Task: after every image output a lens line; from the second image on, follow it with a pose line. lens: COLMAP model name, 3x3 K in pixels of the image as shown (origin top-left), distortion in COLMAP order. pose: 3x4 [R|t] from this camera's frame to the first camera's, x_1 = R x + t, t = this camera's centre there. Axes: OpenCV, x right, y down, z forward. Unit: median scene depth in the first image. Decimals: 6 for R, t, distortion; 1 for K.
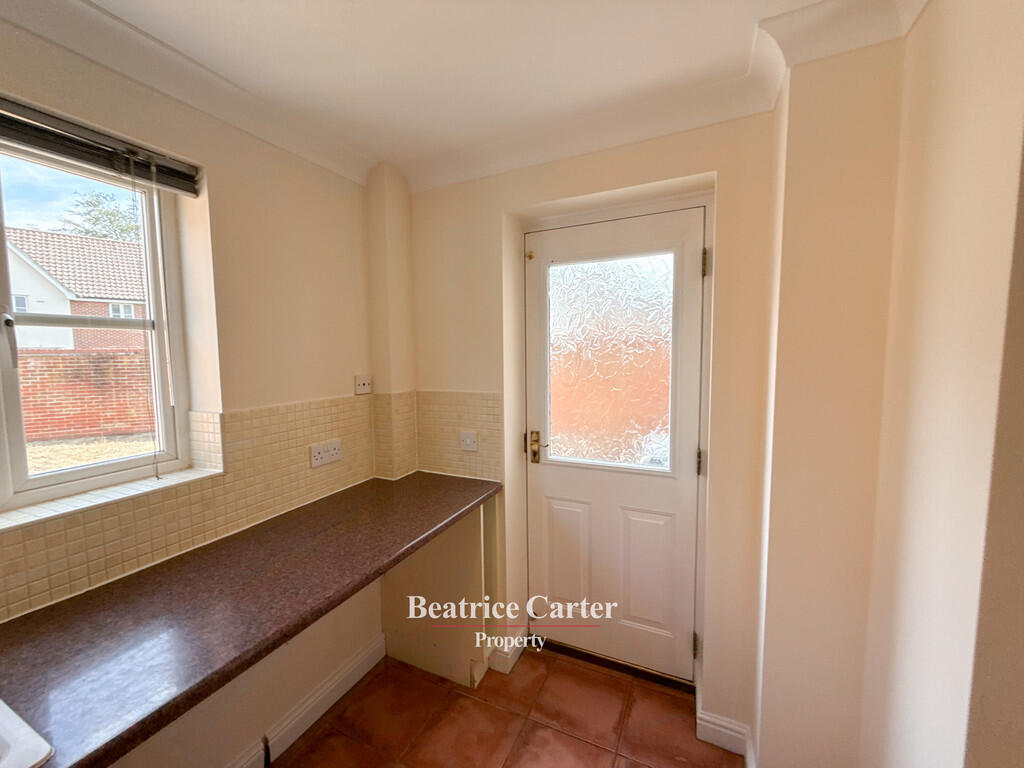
lens RADIAL K [[408.7, 0, 510.7], [0, 408.7, 383.3], [0, 0, 1]] dist [-0.002665, 0.000159]
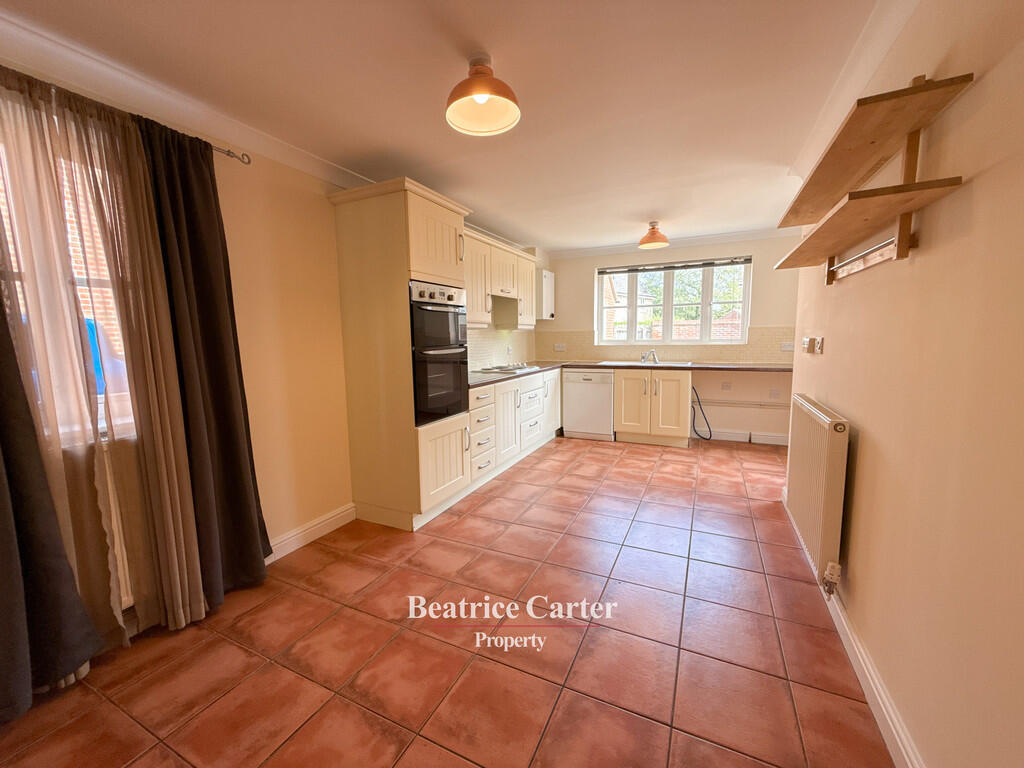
lens RADIAL K [[408.7, 0, 510.7], [0, 408.7, 383.3], [0, 0, 1]] dist [-0.002665, 0.000159]
pose [[-0.004475, 0.129590, -0.991558, 1.986067], [-0.059442, 0.989780, 0.129626, 0.153972], [0.998222, 0.059520, 0.003274, -0.701557]]
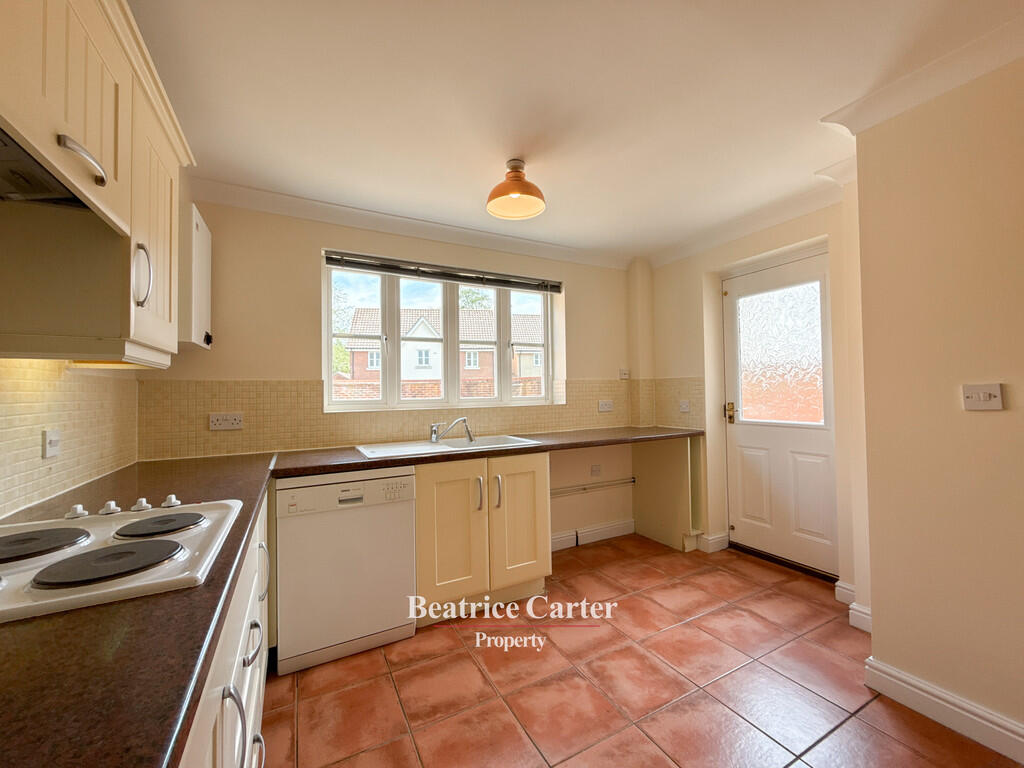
lens RADIAL K [[408.7, 0, 510.7], [0, 408.7, 383.3], [0, 0, 1]] dist [-0.002665, 0.000159]
pose [[0.800475, -0.011070, -0.599264, 0.345461], [-0.041016, 0.996474, -0.073195, 0.205290], [0.597961, 0.083170, 0.797199, -0.808098]]
